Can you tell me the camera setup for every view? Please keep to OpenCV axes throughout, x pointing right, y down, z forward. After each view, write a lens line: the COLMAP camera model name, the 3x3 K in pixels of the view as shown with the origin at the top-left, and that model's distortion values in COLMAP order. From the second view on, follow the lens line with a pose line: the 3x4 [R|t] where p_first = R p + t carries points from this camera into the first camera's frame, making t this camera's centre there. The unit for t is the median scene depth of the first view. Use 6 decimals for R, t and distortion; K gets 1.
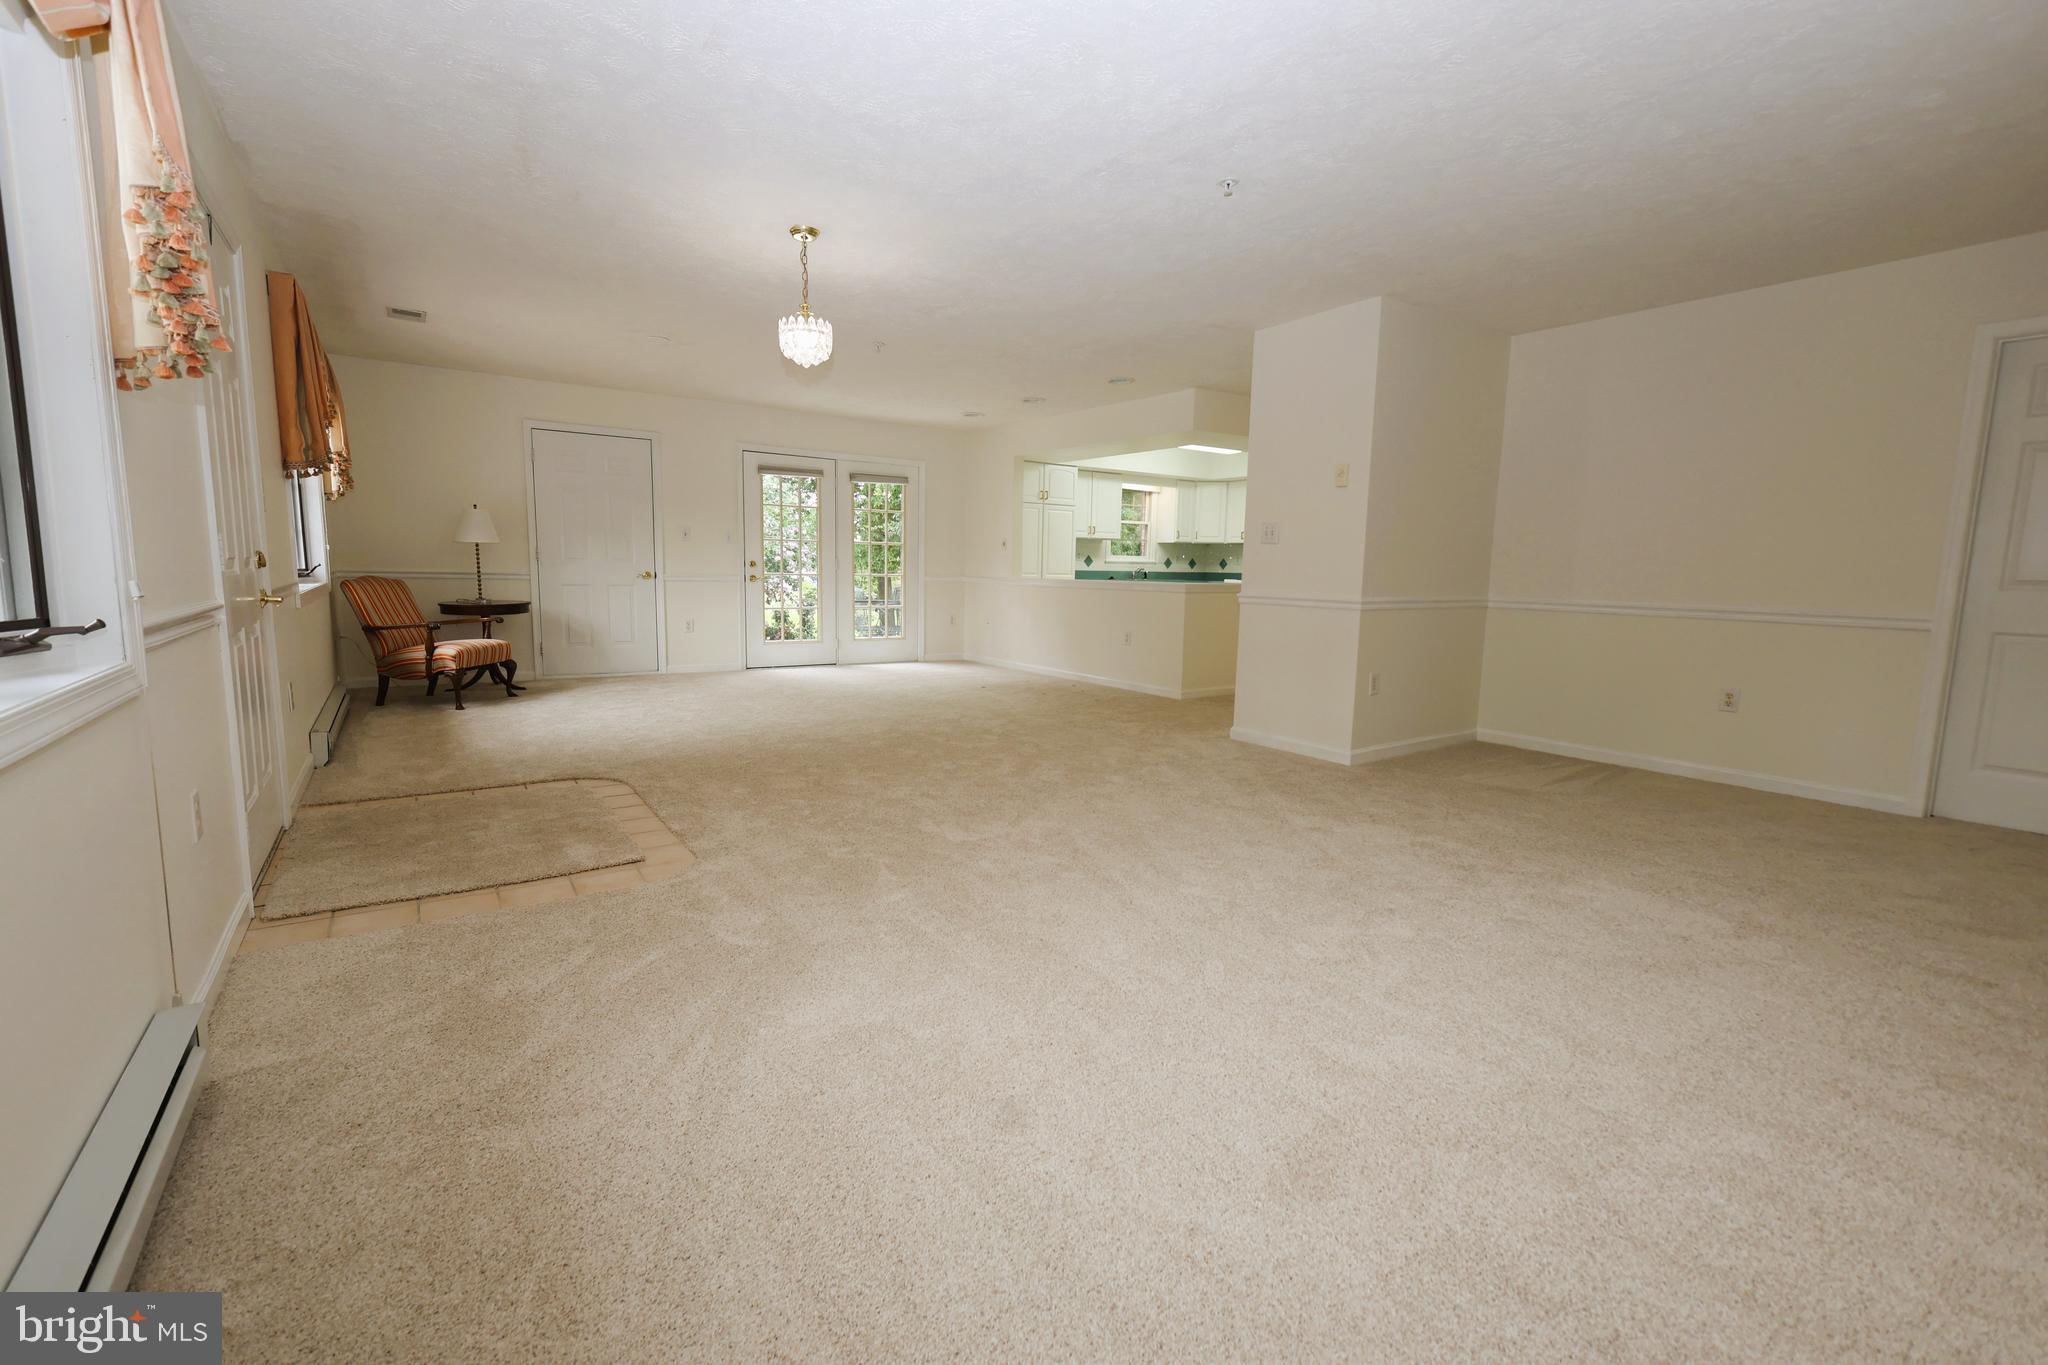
lens RADIAL K [[896.0, 0, 1033.9], [0, 896.0, 677.4], [0, 0, 1]] dist [0.010695, -0.001799]
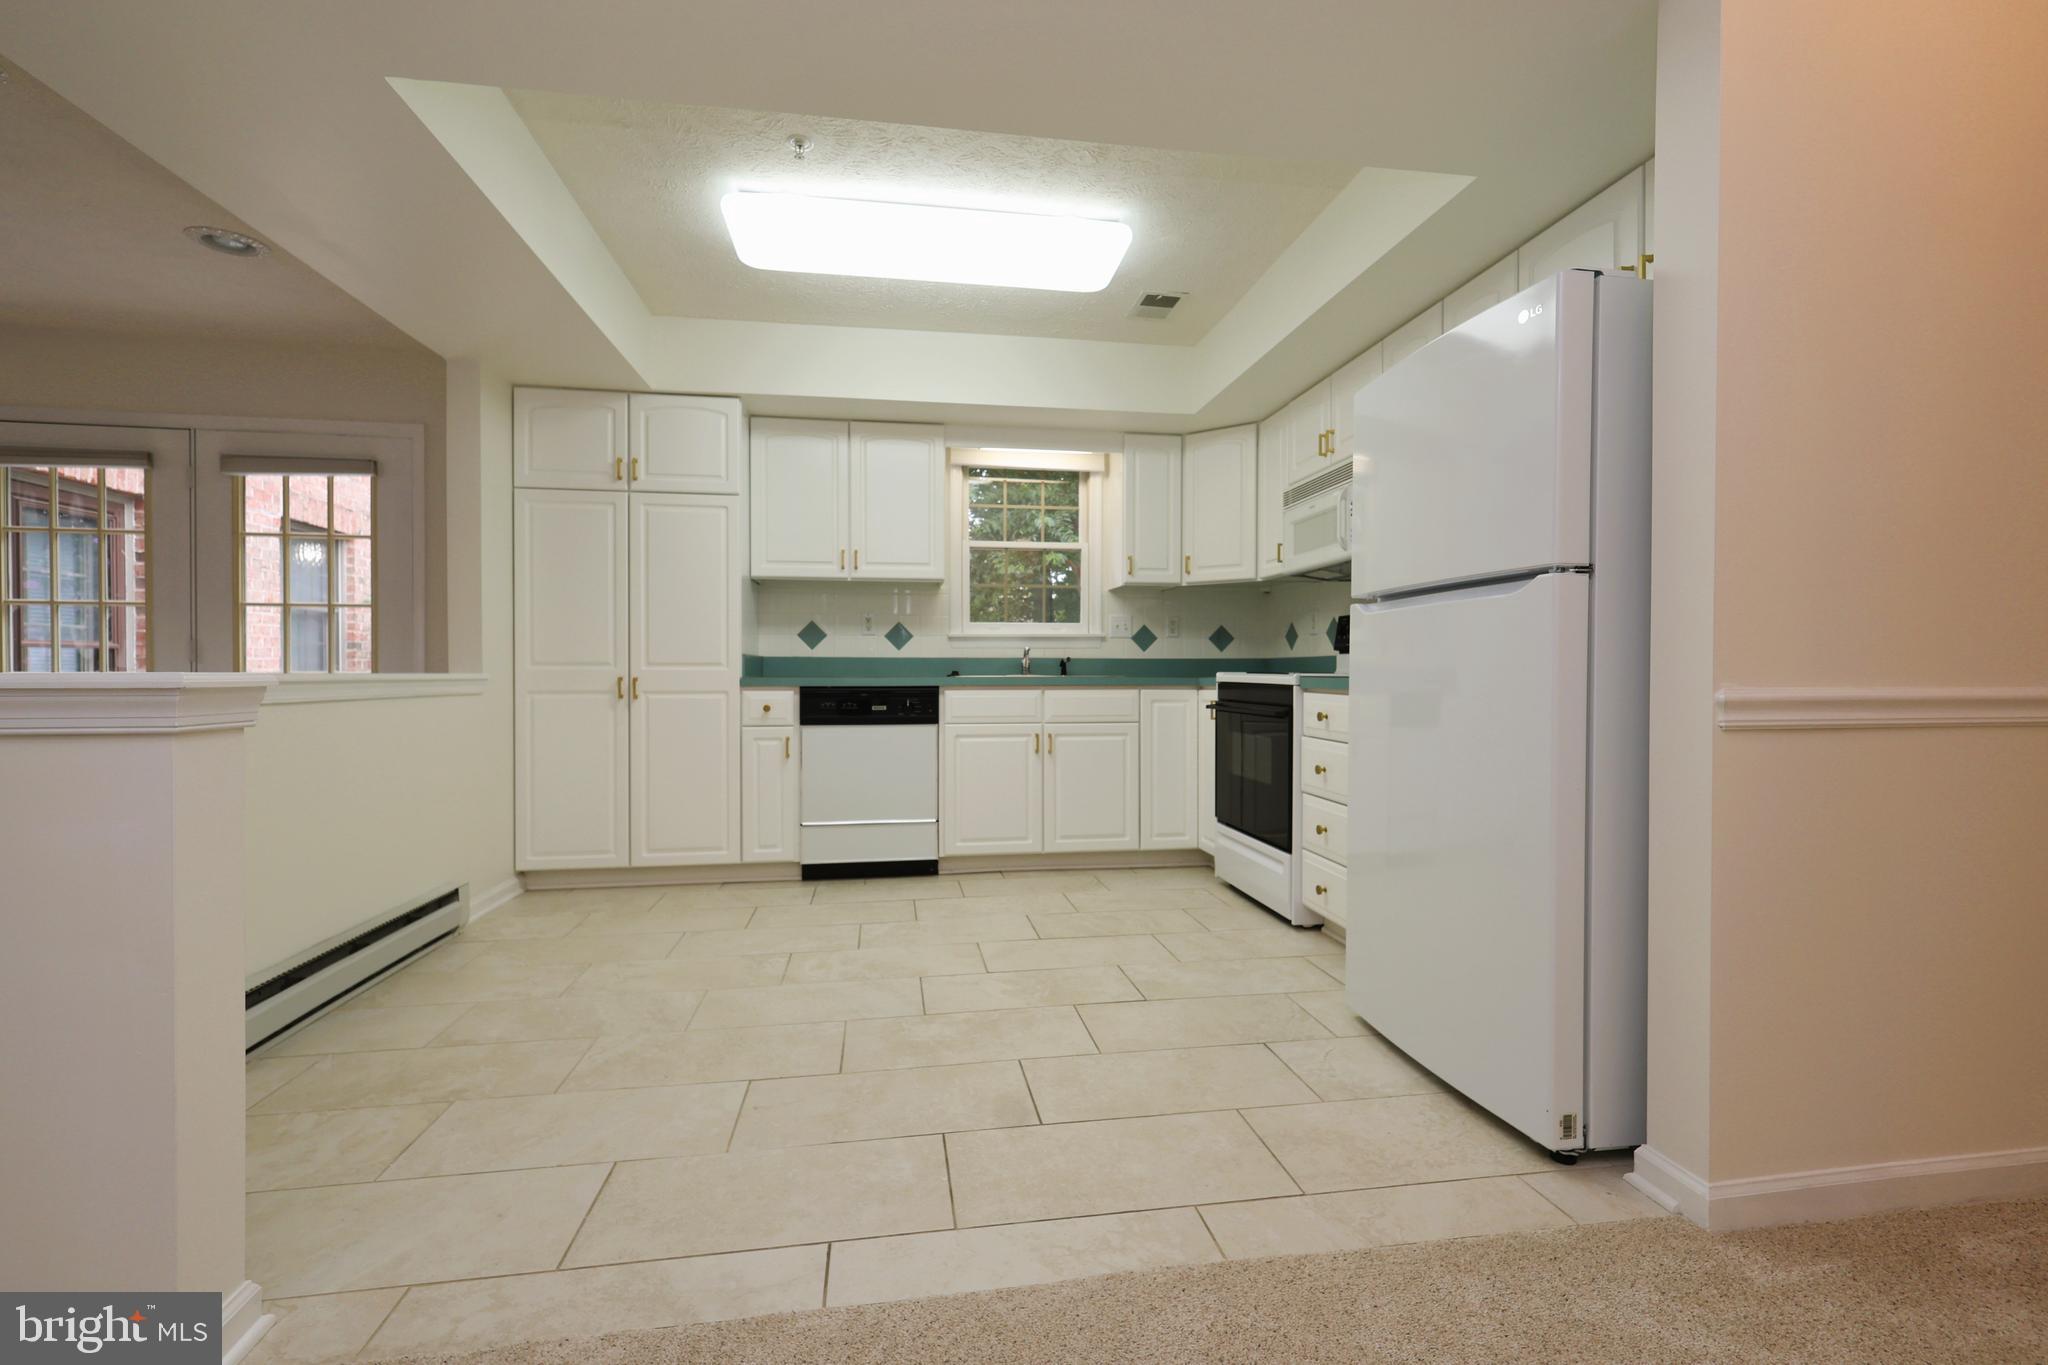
lens RADIAL K [[896.0, 0, 1023.6], [0, 896.0, 681.2], [0, 0, 1]] dist [0.010695, -0.001799]
pose [[0.894531, -0.017993, -0.446643, 0.390626], [-0.034775, 0.993360, -0.109665, -0.080752], [0.445650, 0.113631, 0.887966, 0.824494]]
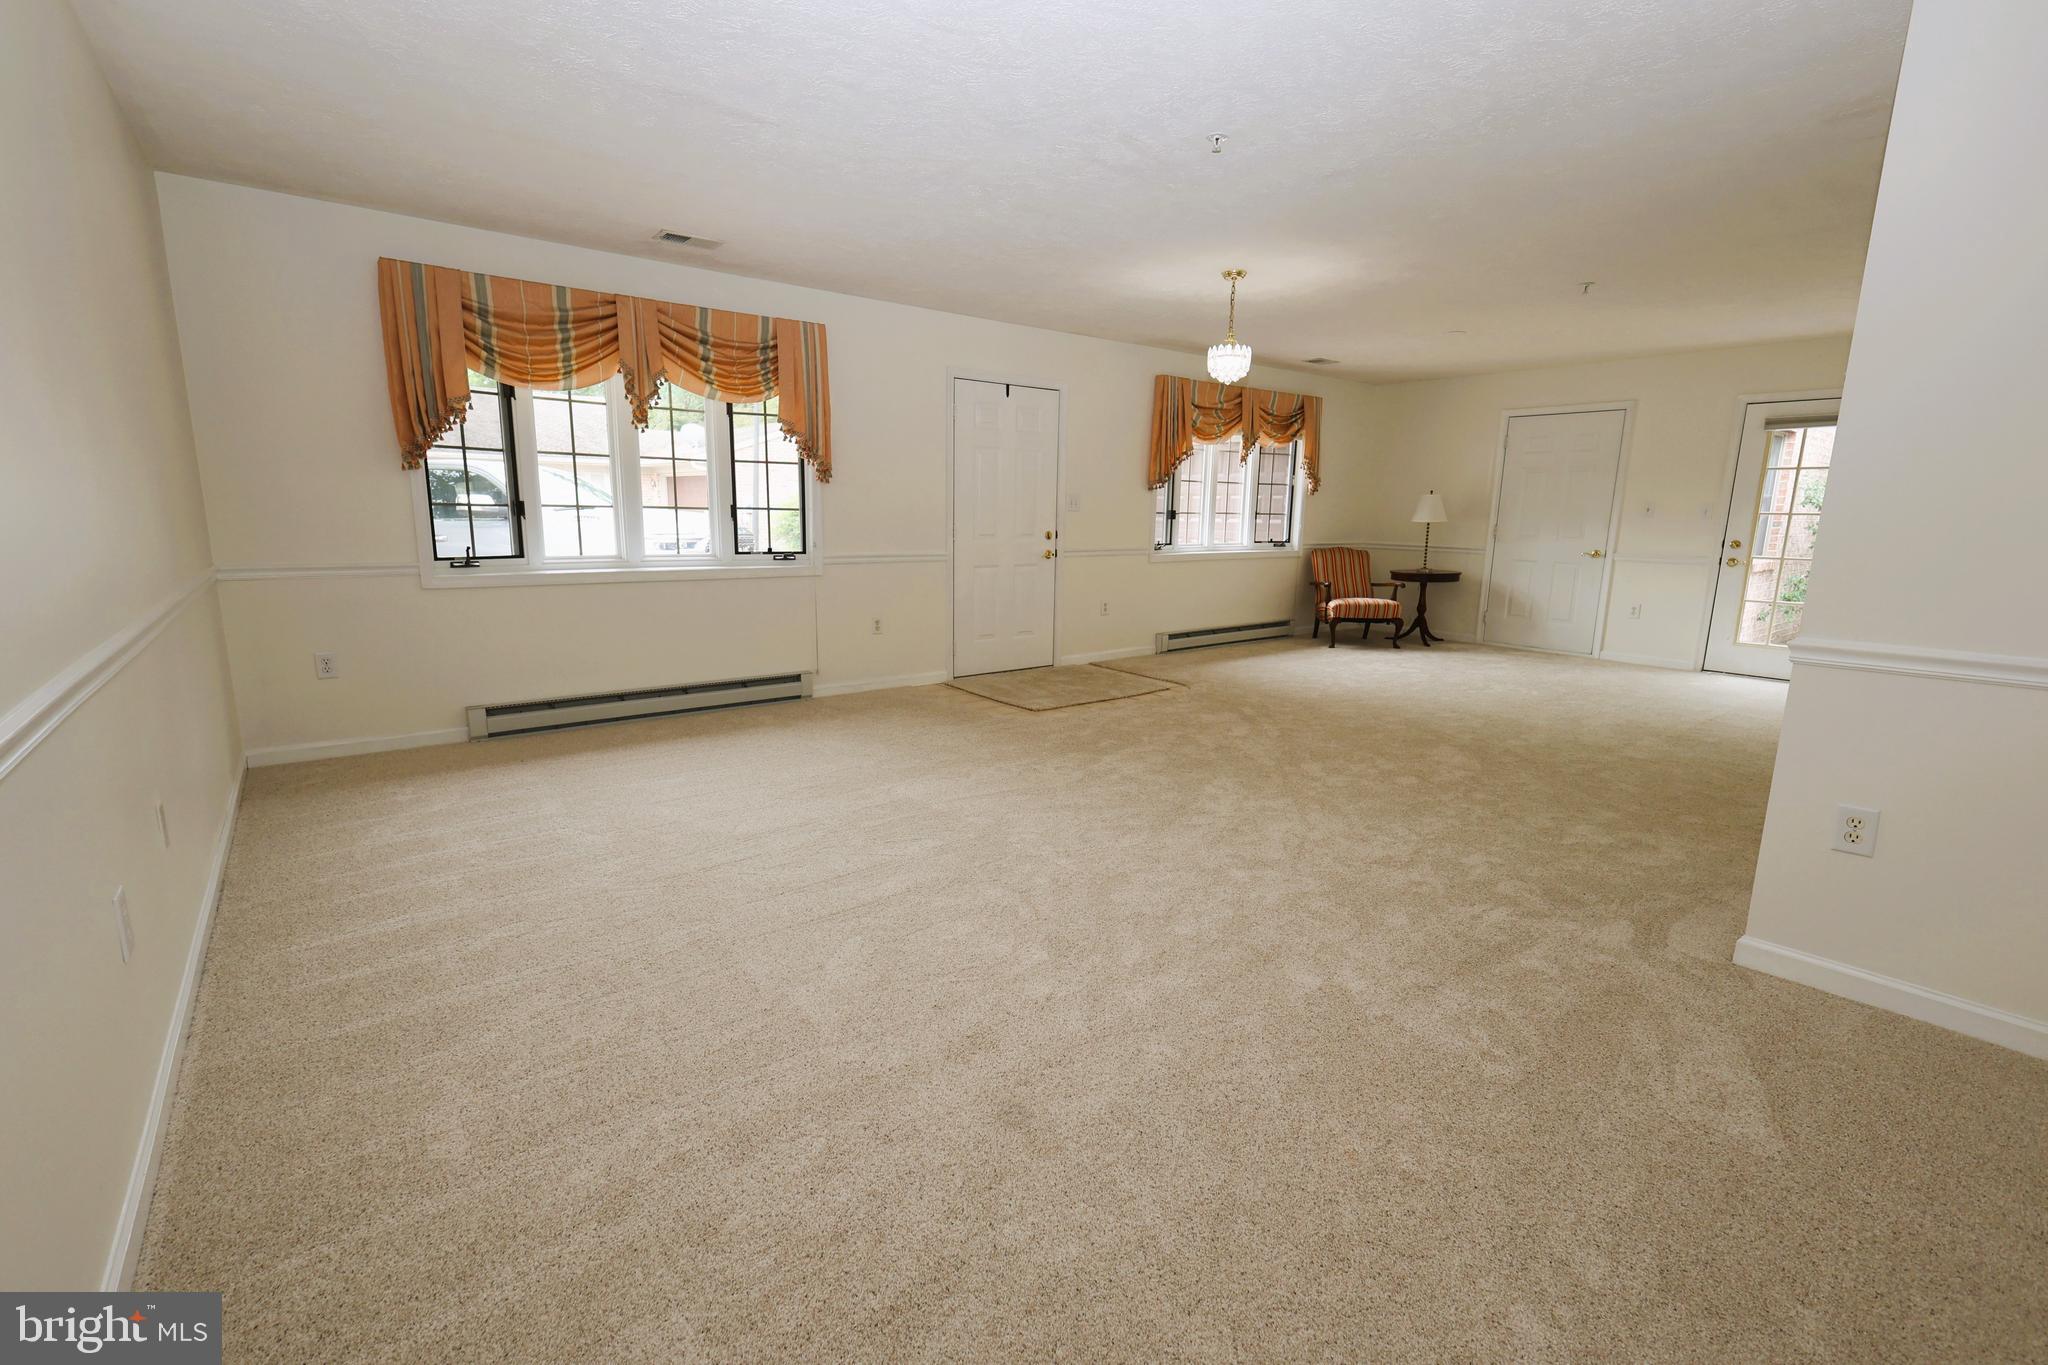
lens RADIAL K [[896.0, 0, 1019.0], [0, 896.0, 676.0], [0, 0, 1]] dist [0.010695, -0.001799]
pose [[0.047831, 0.165439, -0.985059, 0.475077], [-0.139182, 0.977671, 0.157440, -0.049246], [0.989111, 0.129572, 0.069789, 0.320116]]
